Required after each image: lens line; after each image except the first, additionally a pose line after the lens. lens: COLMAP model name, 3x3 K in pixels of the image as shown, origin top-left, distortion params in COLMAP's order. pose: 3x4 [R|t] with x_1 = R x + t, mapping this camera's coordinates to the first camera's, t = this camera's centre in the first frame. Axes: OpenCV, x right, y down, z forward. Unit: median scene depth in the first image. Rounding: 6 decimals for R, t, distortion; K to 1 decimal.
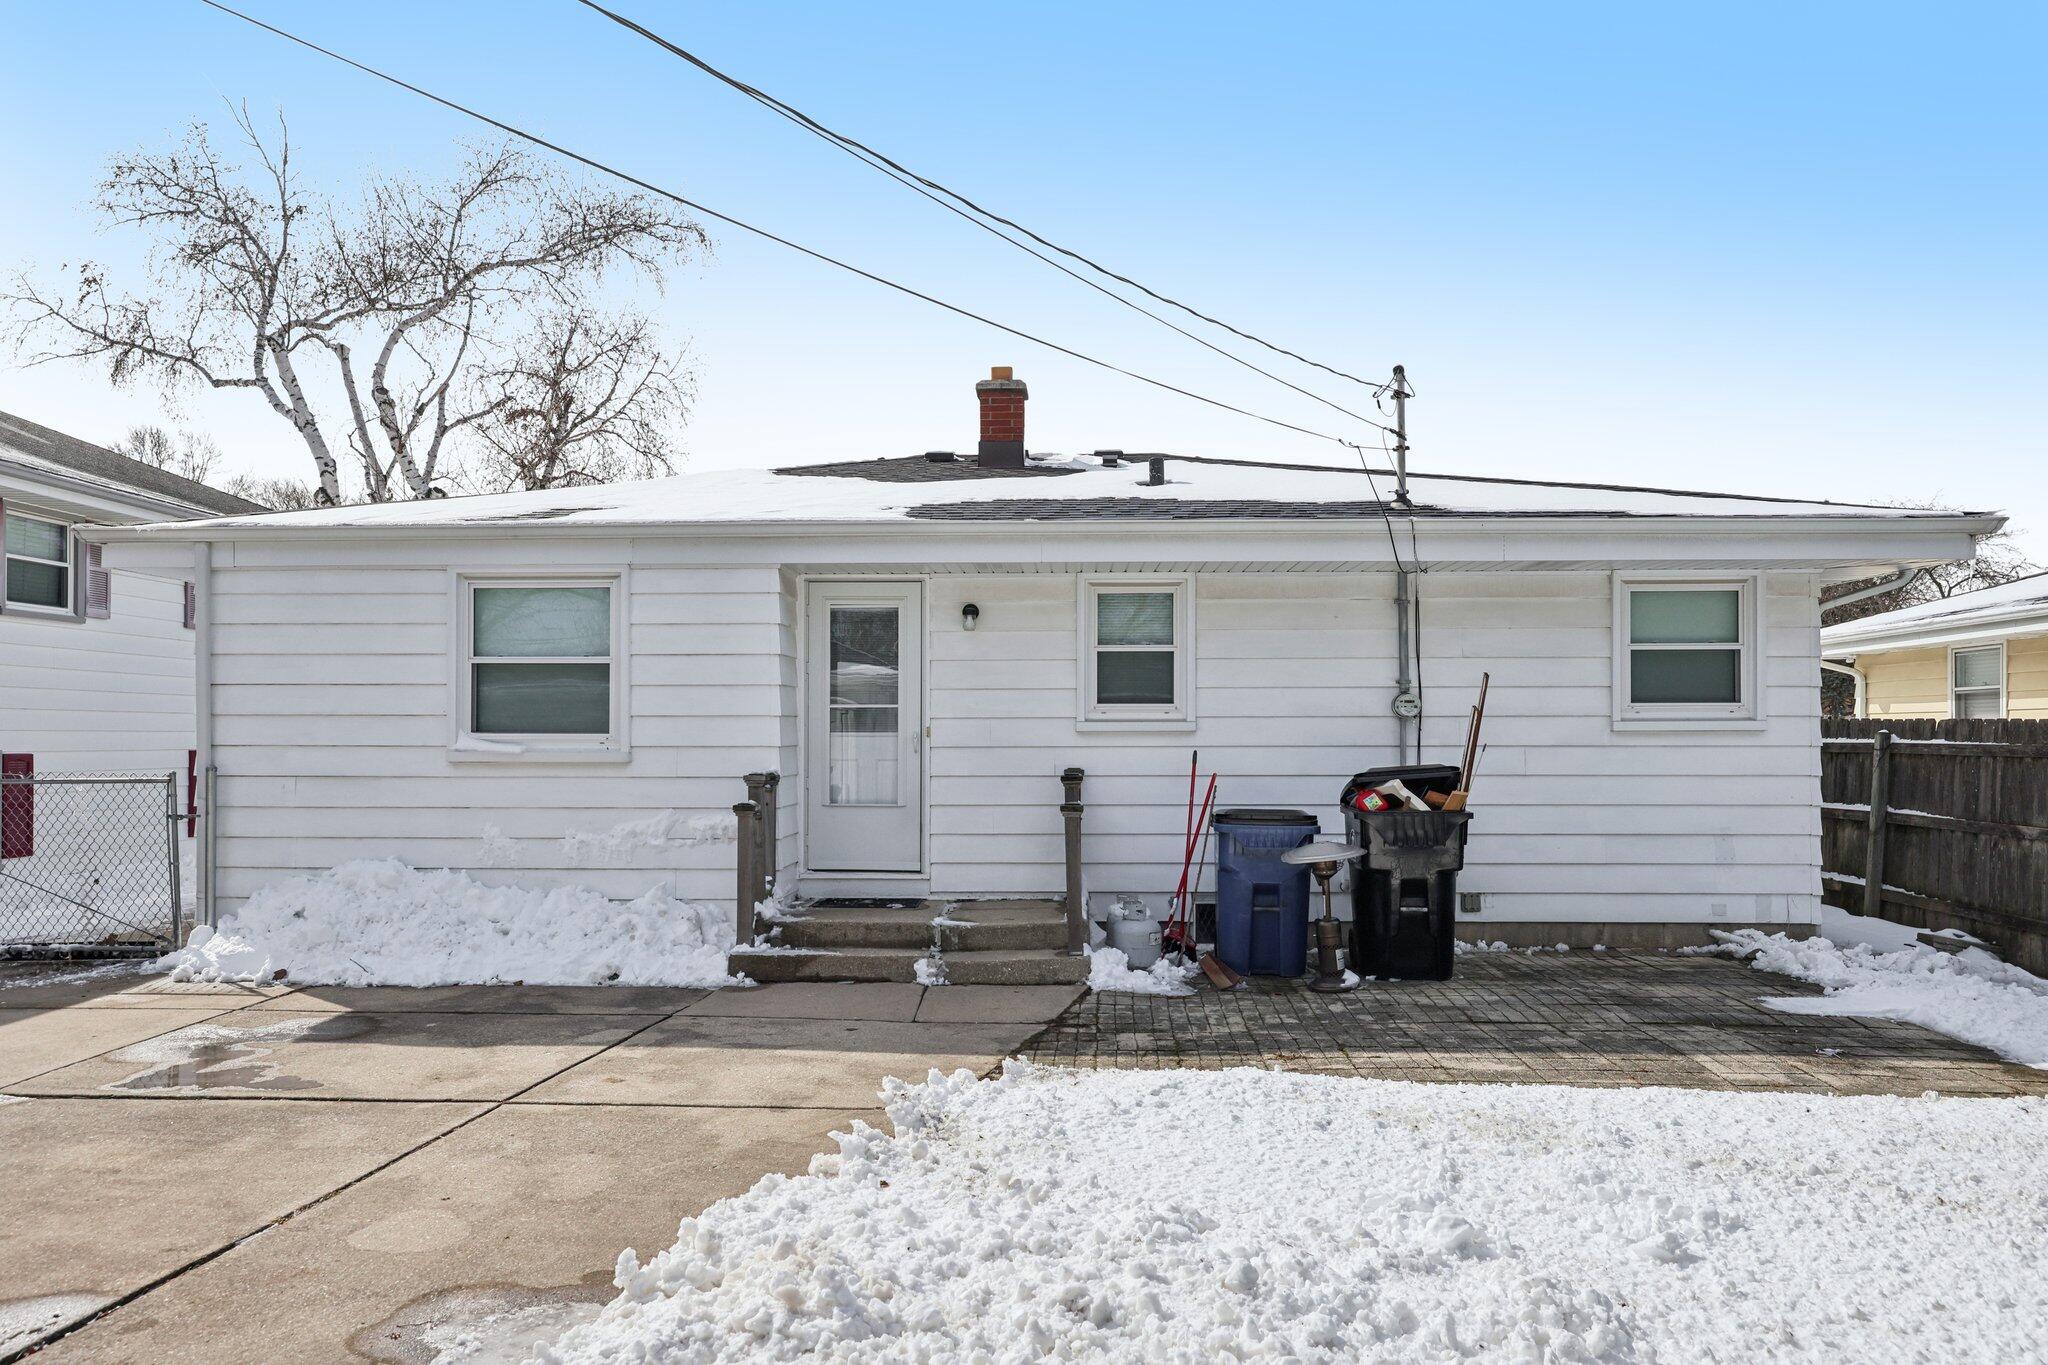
lens RADIAL K [[1336.8, 0, 1021.3], [0, 1336.8, 727.7], [0, 0, 1]] dist [0.007061, 0.002149]
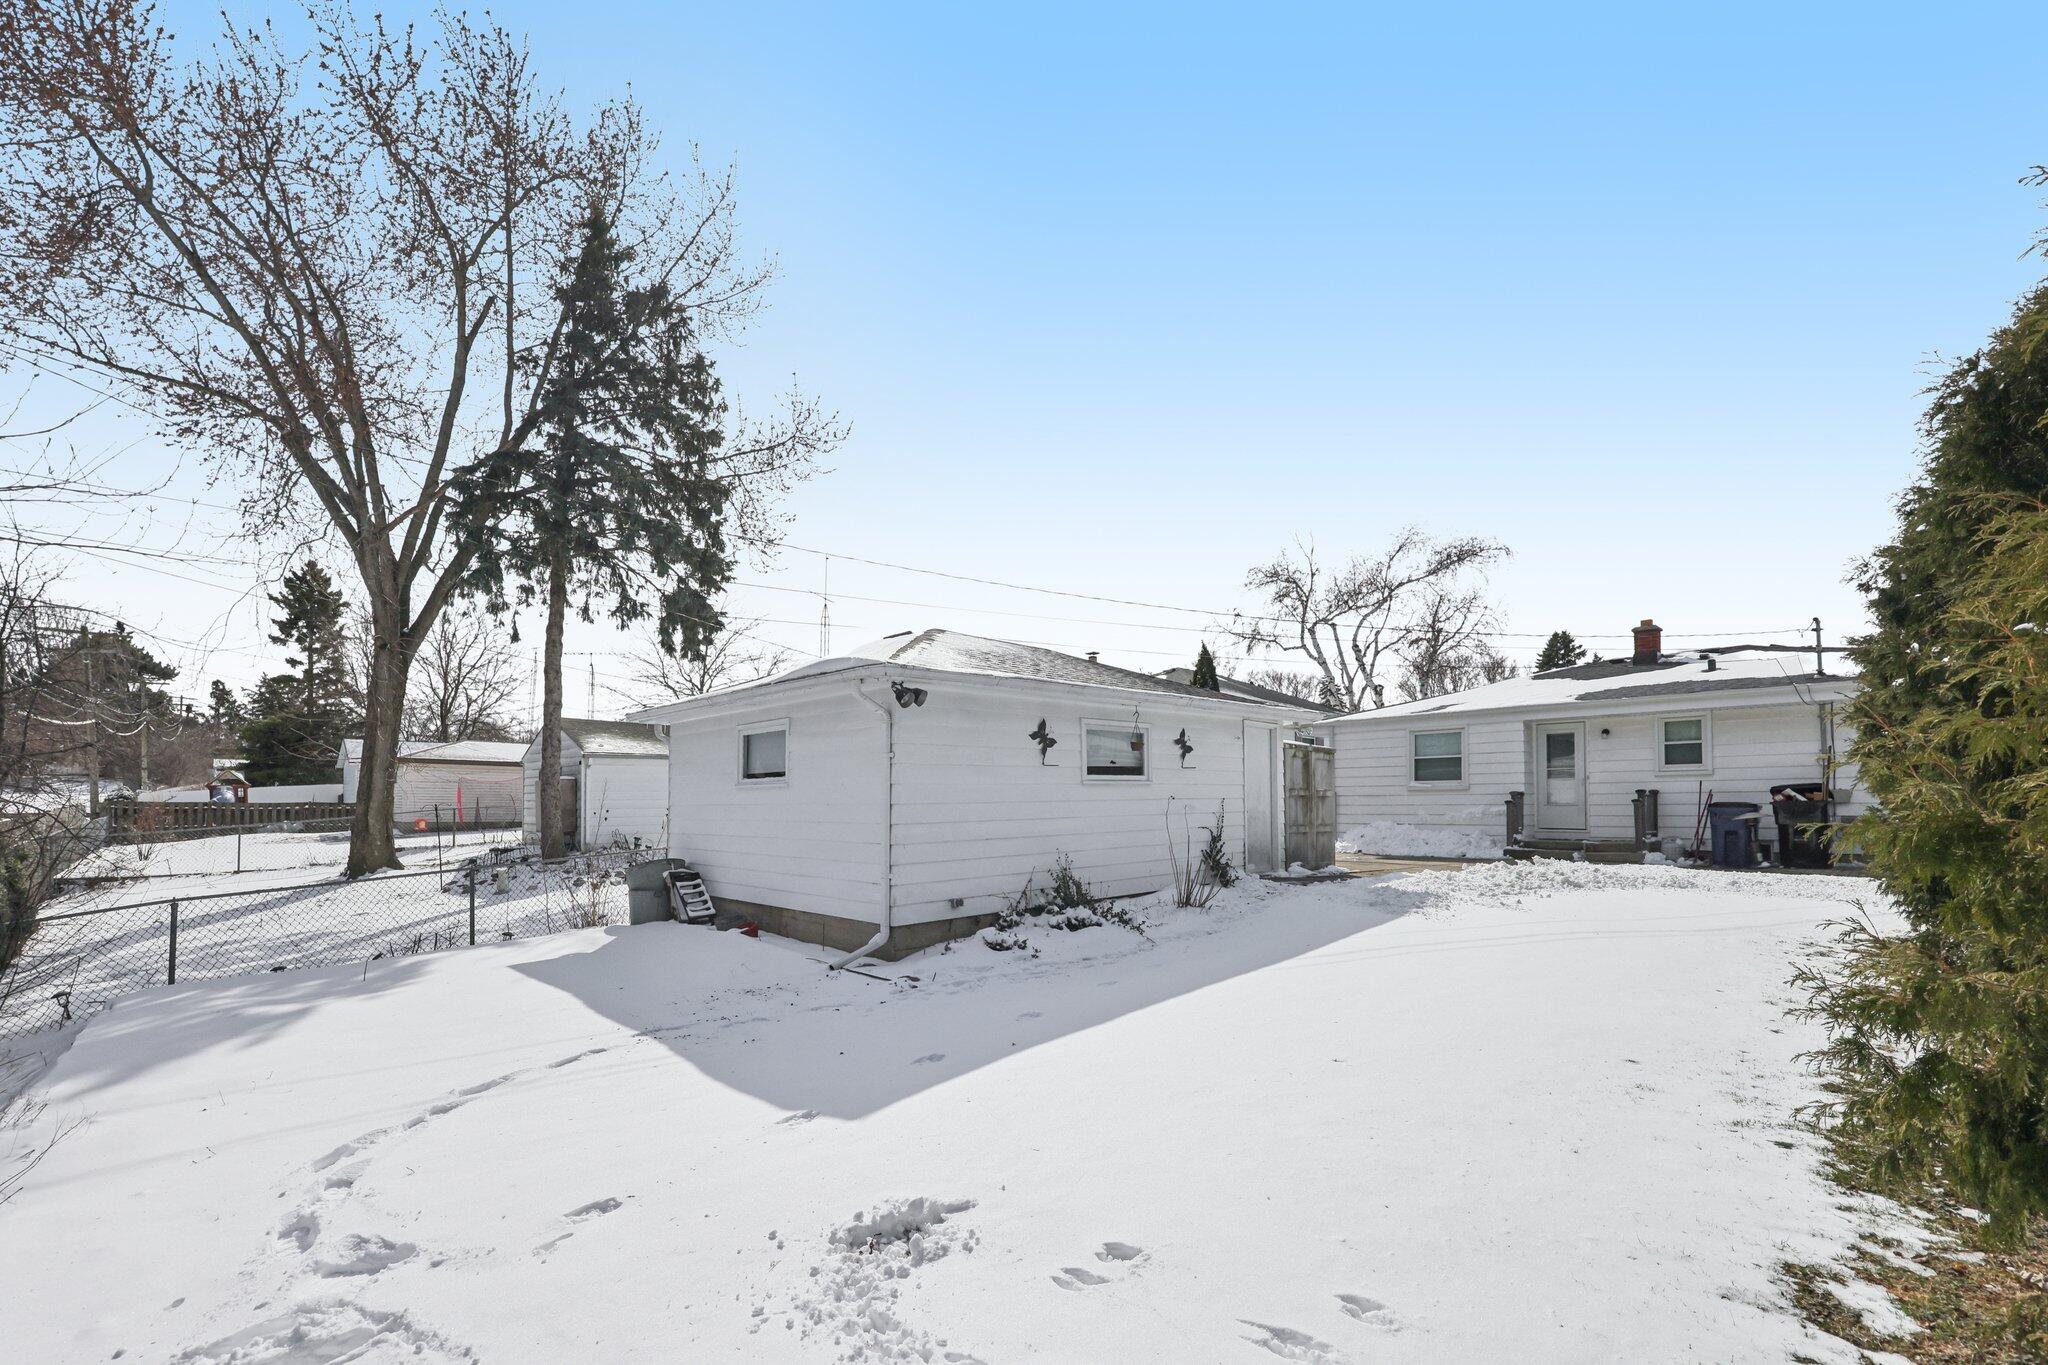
lens RADIAL K [[860.2, 0, 1022.5], [0, 860.2, 787.4], [0, 0, 1]] dist [0.000007, -0.000083]
pose [[0.715587, -0.016507, -0.698329, 0.332706], [-0.000206, 0.999716, -0.023842, 0.066095], [0.698524, 0.017205, 0.715380, -1.063707]]
